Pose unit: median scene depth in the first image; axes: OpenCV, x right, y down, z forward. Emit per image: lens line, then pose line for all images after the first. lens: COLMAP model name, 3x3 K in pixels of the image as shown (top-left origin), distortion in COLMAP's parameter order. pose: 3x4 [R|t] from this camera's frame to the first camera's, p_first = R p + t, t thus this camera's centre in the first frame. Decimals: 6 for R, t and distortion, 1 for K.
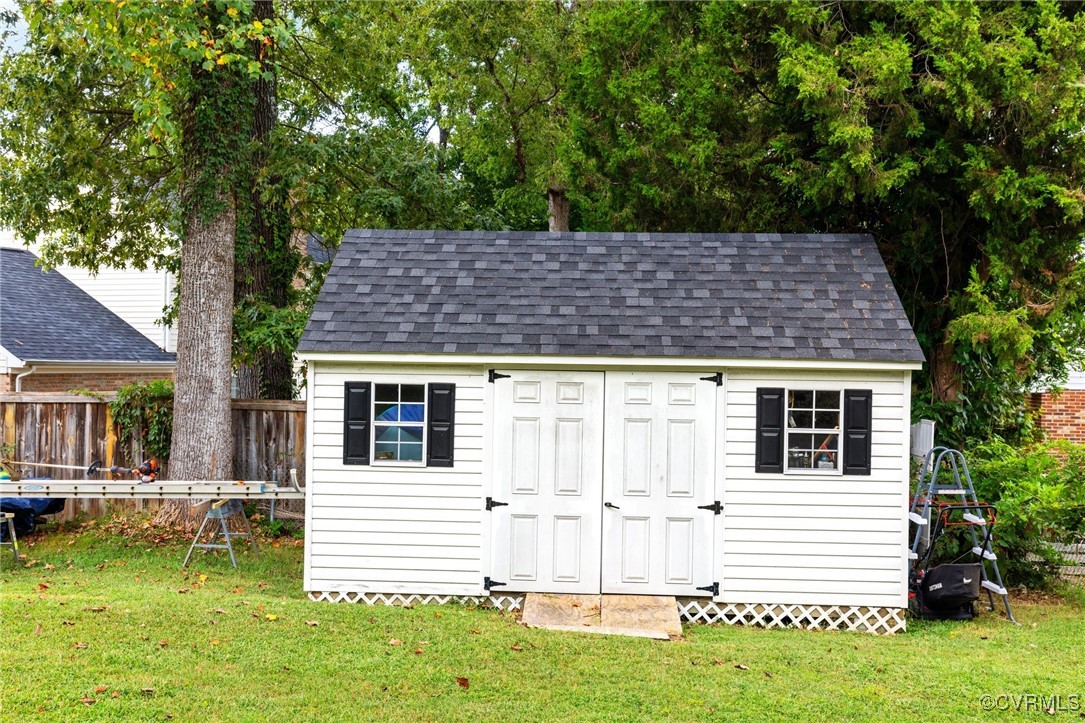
lens RADIAL K [[970.8, 0, 542.8], [0, 970.8, 363.5], [0, 0, 1]] dist [-0.001756, -0.001989]
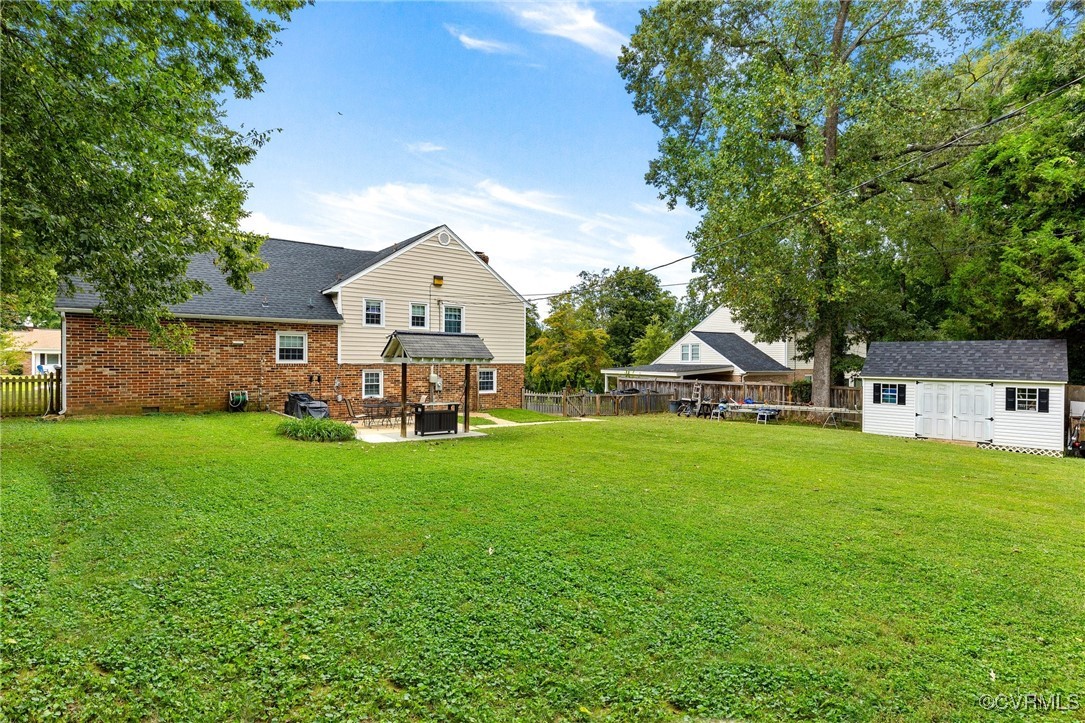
lens RADIAL K [[501.4, 0, 549.3], [0, 501.4, 362.7], [0, 0, 1]] dist [-0.001713, -0.000366]
pose [[0.749940, -0.006993, -0.661469, 0.171642], [0.007172, 0.999971, -0.002440, -0.072812], [0.661467, -0.002914, 0.749969, -1.504173]]
